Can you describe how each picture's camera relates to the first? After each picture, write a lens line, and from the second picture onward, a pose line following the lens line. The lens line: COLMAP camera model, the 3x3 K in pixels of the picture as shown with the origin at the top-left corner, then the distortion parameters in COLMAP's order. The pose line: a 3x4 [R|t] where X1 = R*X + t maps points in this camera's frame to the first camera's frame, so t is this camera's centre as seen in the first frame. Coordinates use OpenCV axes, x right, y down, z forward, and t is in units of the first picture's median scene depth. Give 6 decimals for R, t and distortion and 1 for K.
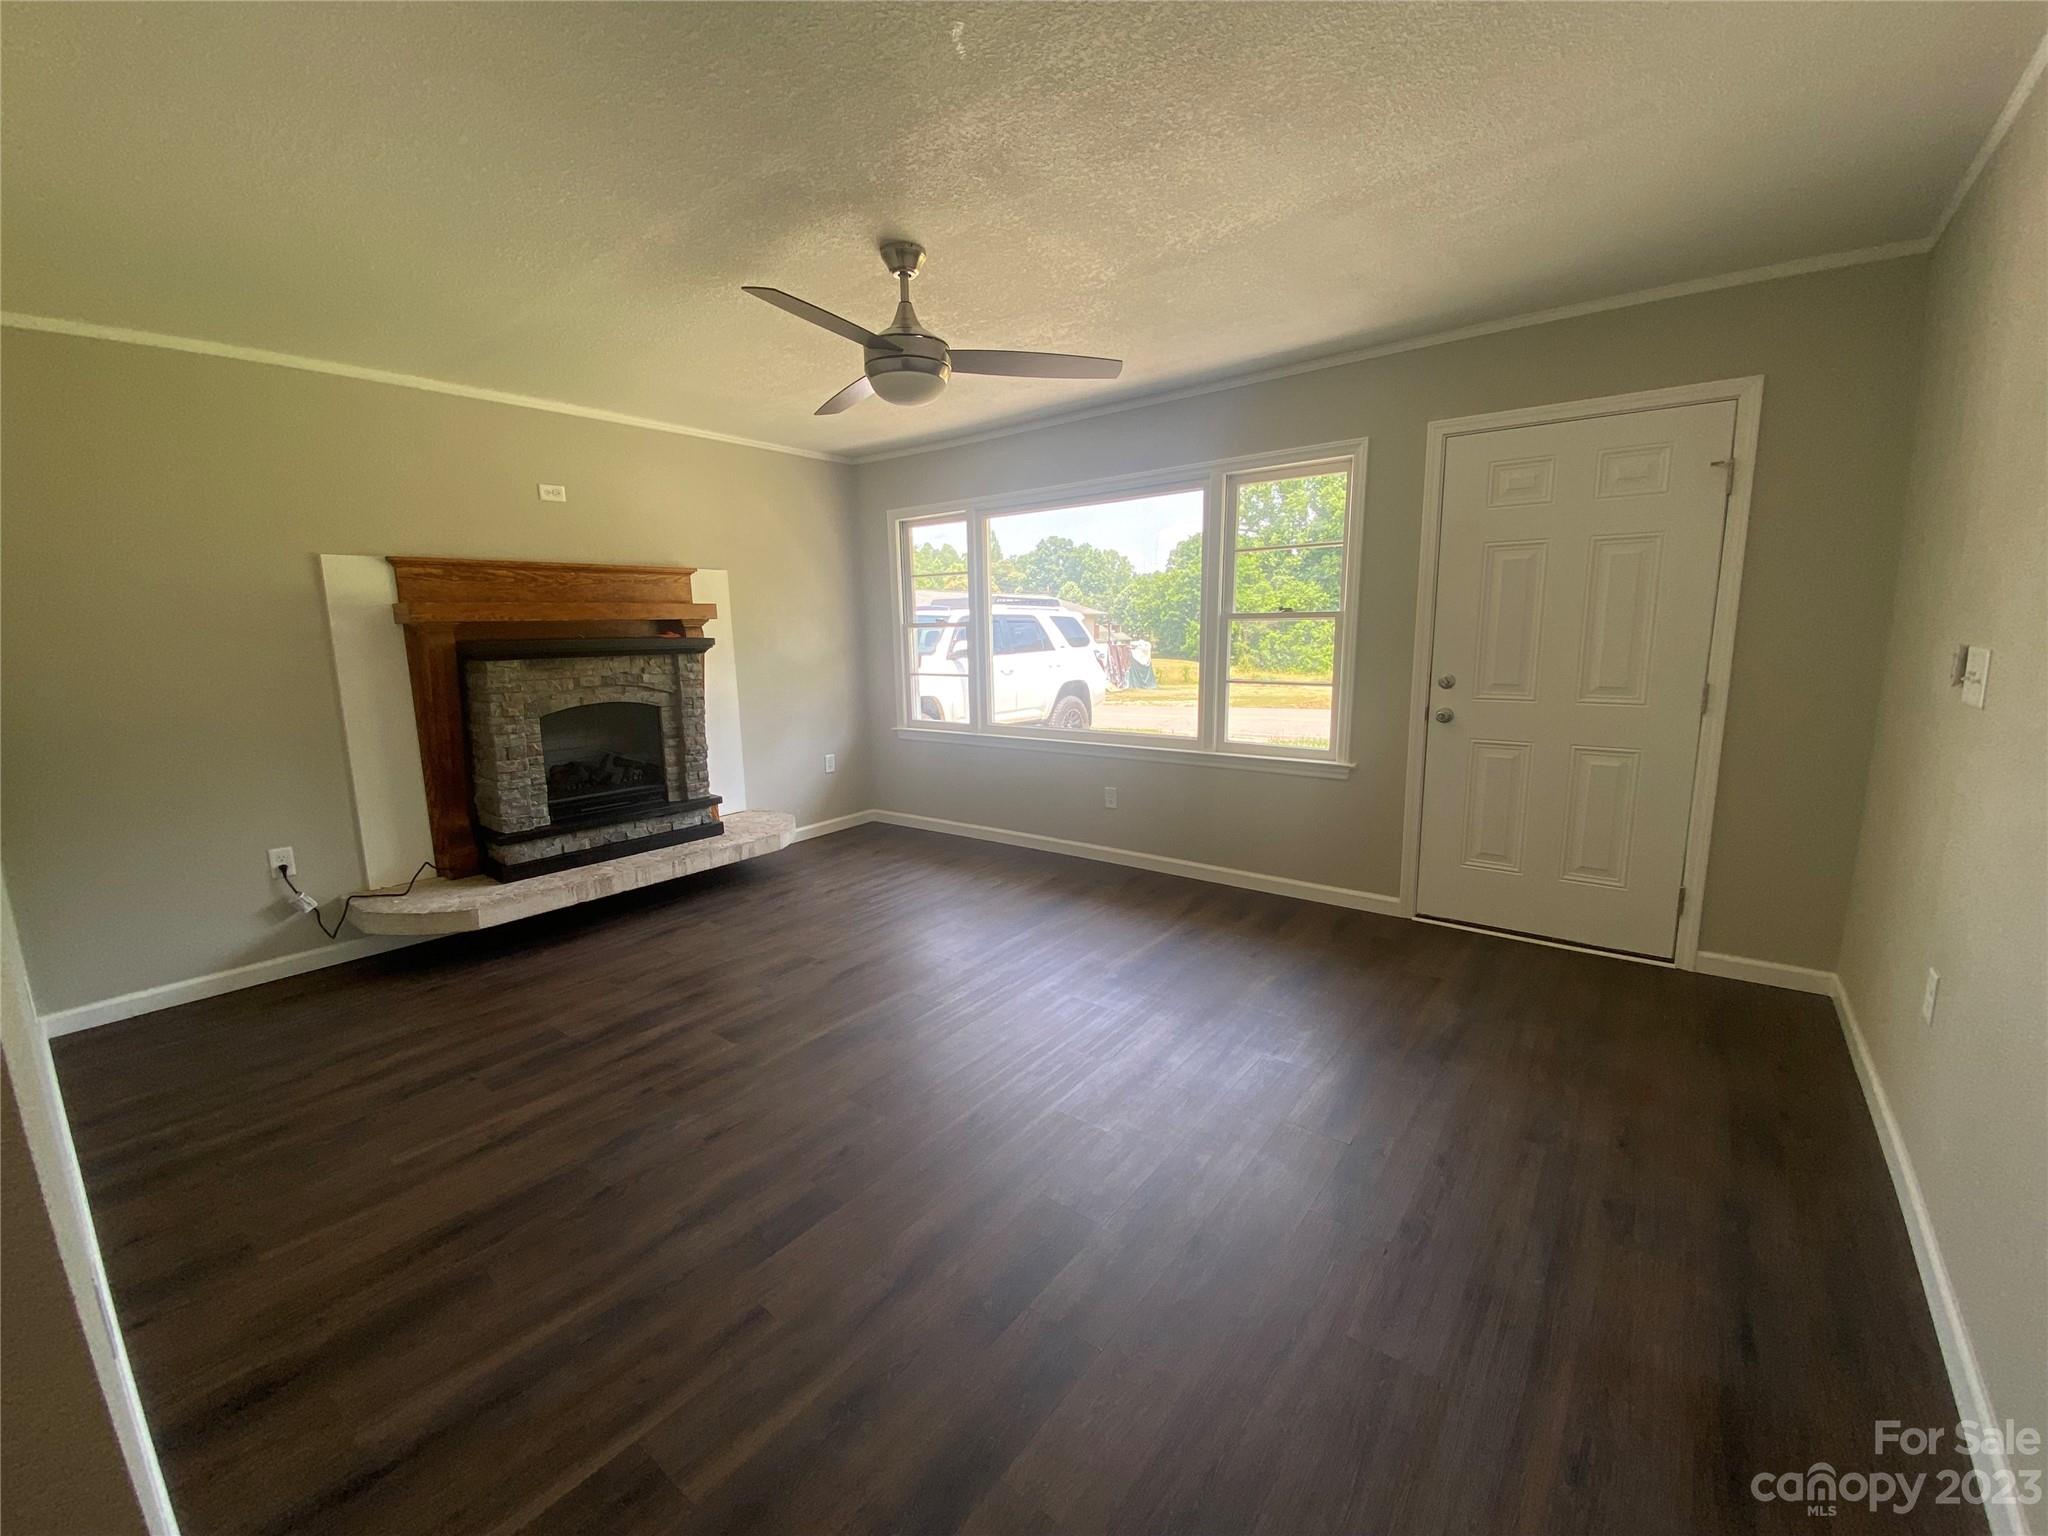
lens RADIAL K [[834.4, 0, 1023.3], [0, 834.4, 772.7], [0, 0, 1]] dist [0.033707, -0.026654]
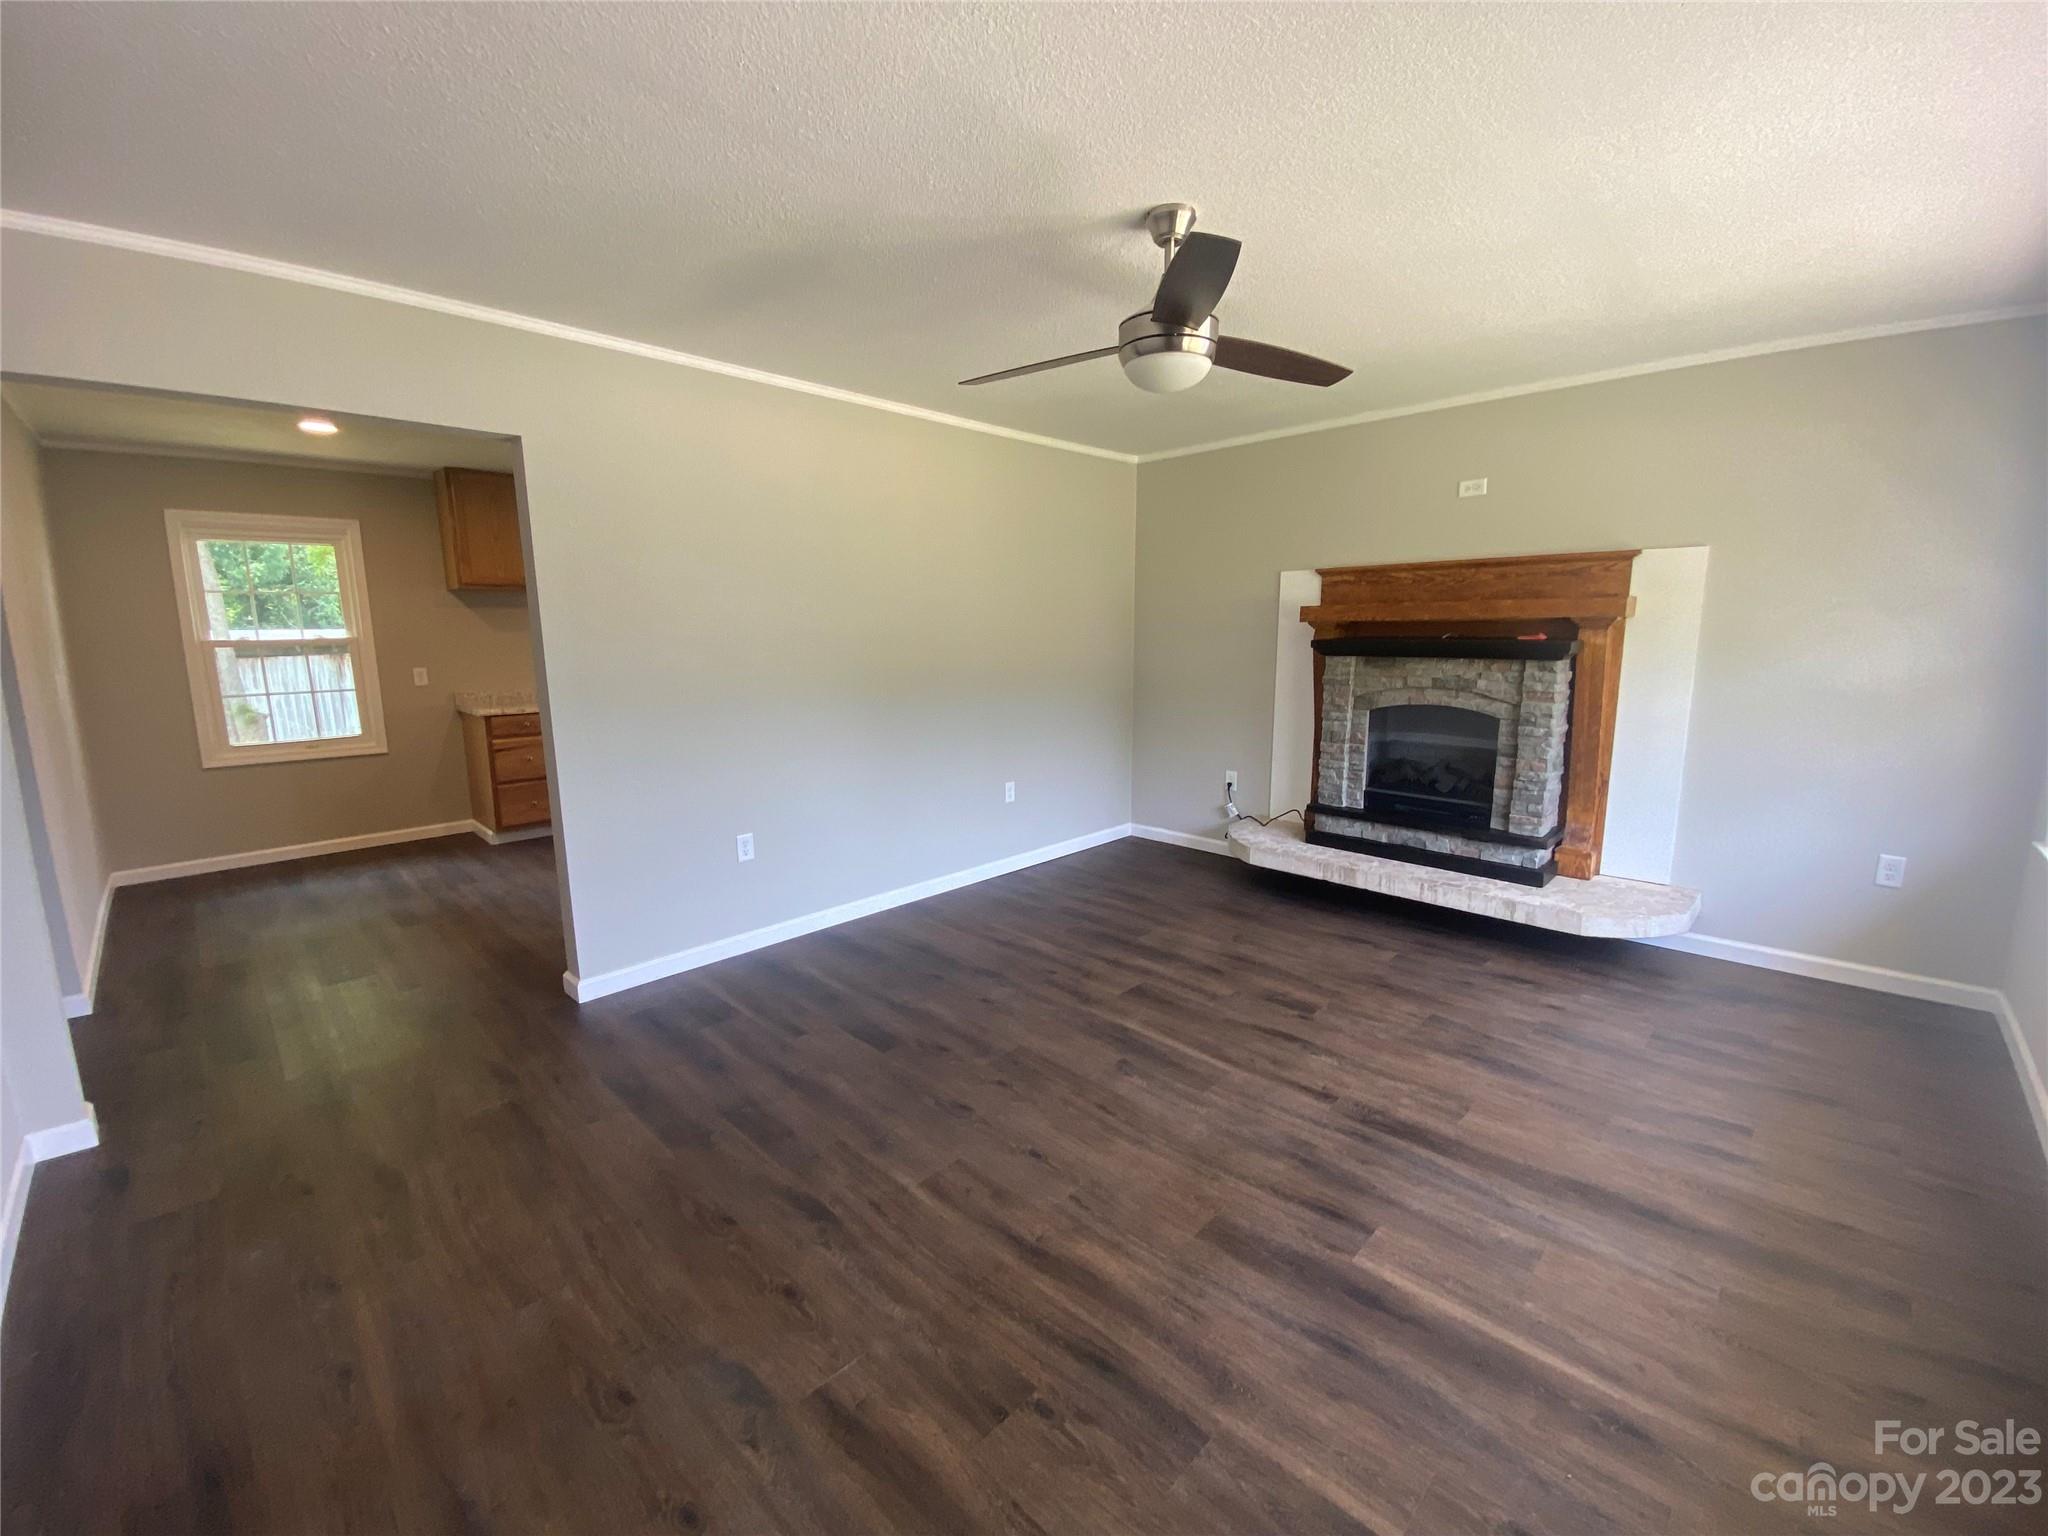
lens RADIAL K [[834.4, 0, 1023.3], [0, 834.4, 772.7], [0, 0, 1]] dist [0.033707, -0.026654]
pose [[-0.120658, 0.190982, -0.974150, 0.511568], [-0.166306, 0.963561, 0.209504, -0.131668], [0.978664, 0.187285, -0.084500, 0.631065]]
